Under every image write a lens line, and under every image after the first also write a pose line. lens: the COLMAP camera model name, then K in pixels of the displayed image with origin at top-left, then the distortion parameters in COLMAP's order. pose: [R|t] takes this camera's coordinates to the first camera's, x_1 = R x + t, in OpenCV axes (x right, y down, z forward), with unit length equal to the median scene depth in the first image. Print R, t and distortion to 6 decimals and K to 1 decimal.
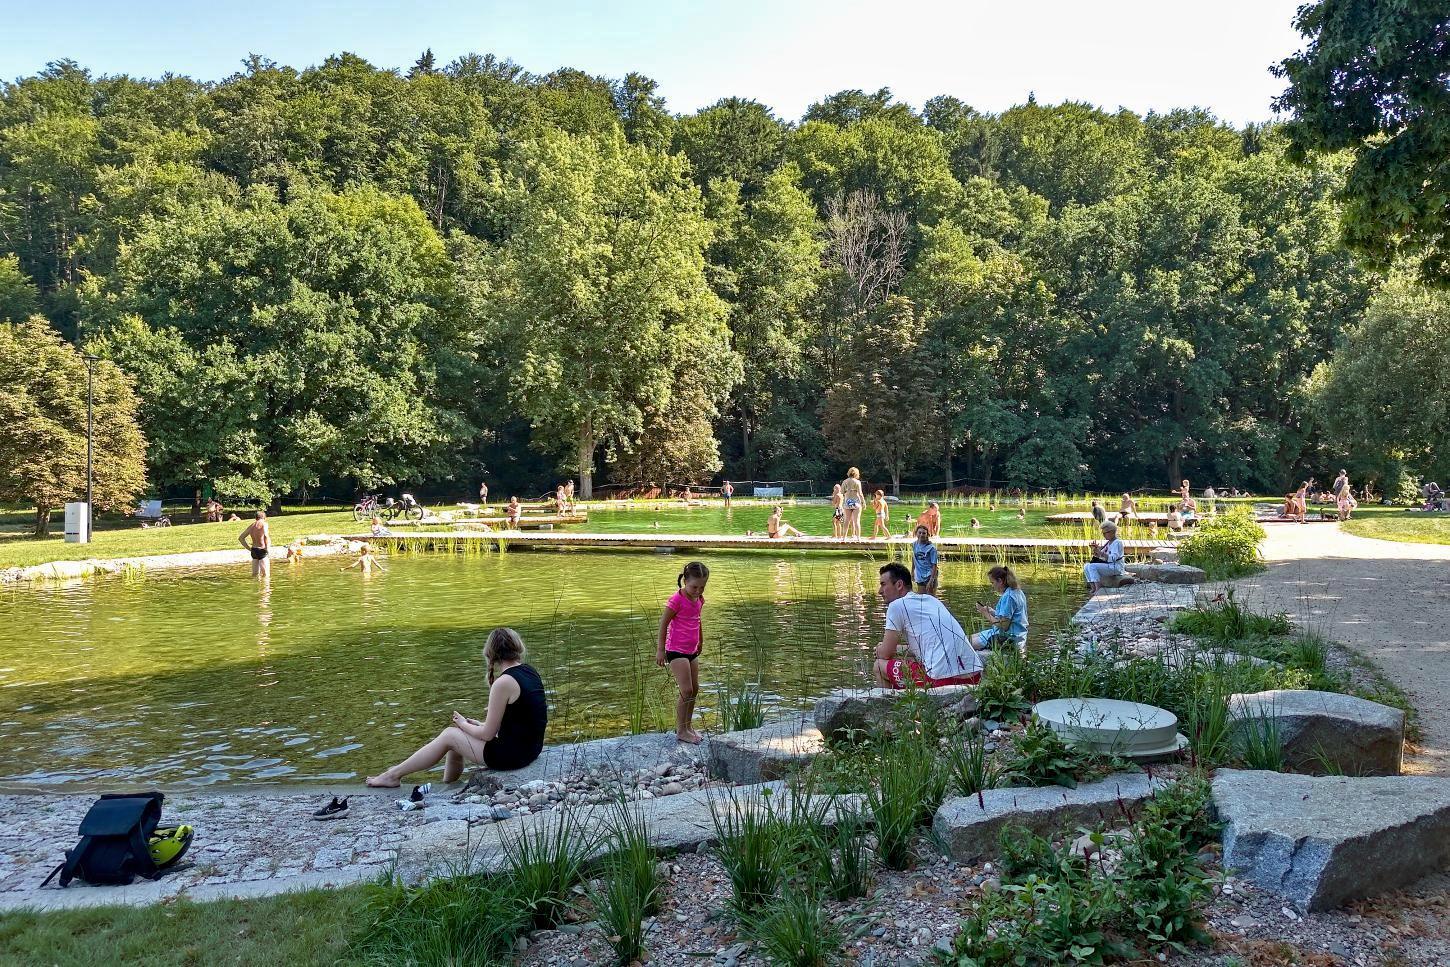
lens RADIAL K [[1144.8, 0, 717.1], [0, 1144.8, 491.8], [0, 0, 1]] dist [0.087646, -0.131729]
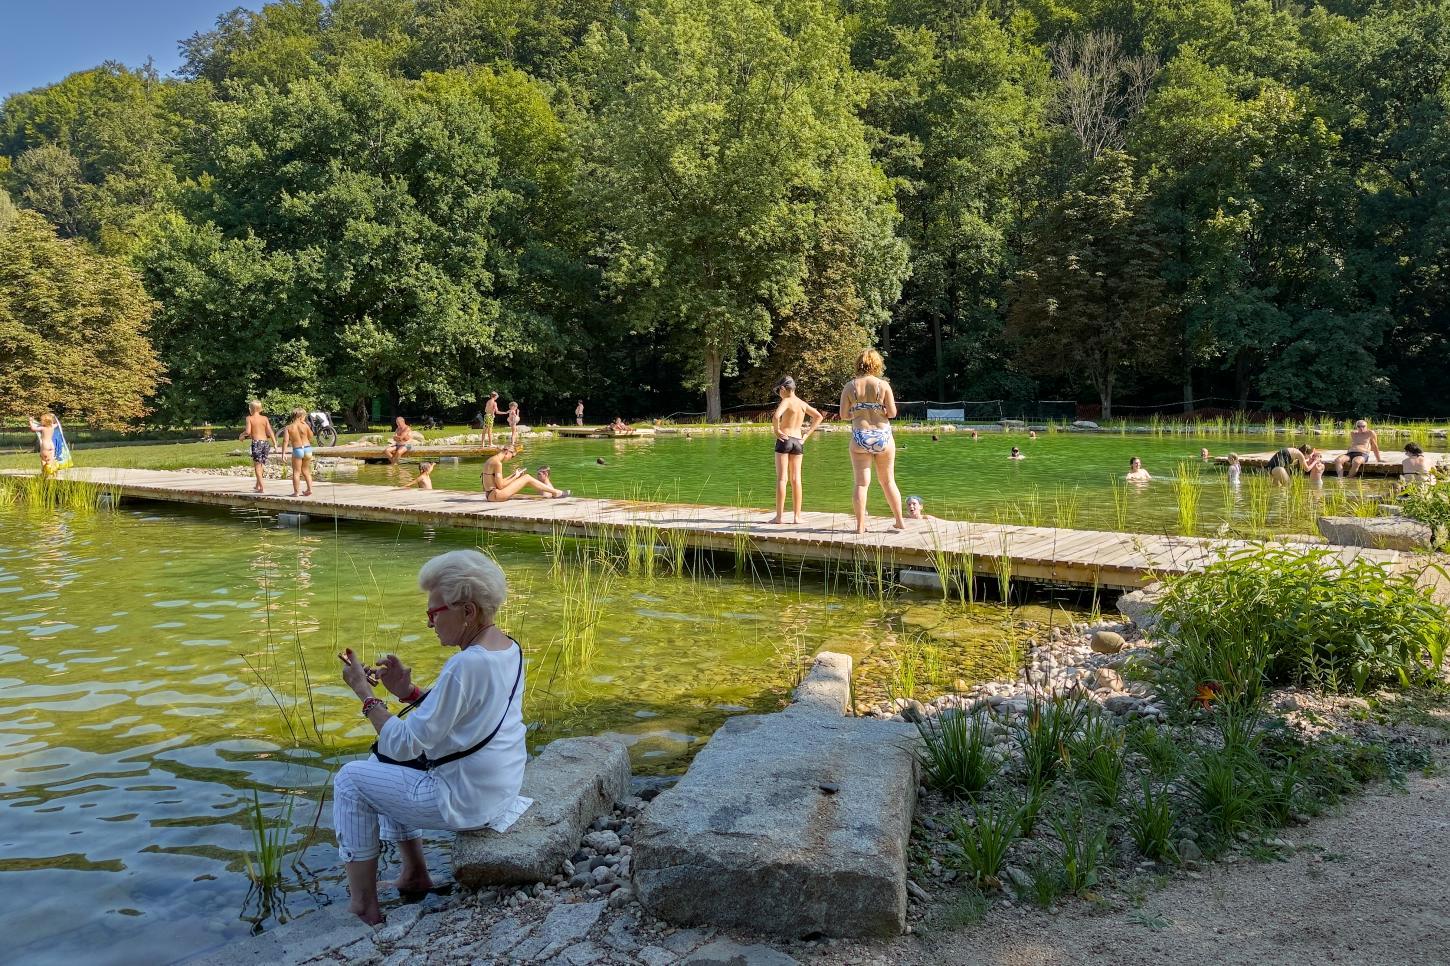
lens RADIAL K [[1144.8, 0, 696.1], [0, 1144.8, 460.0], [0, 0, 1]] dist [0.087646, -0.131729]
pose [[0.962636, 0.018086, -0.270193, 0.107443], [-0.007146, 0.999116, 0.041420, 0.000145], [0.270704, -0.037941, 0.961915, 0.203311]]
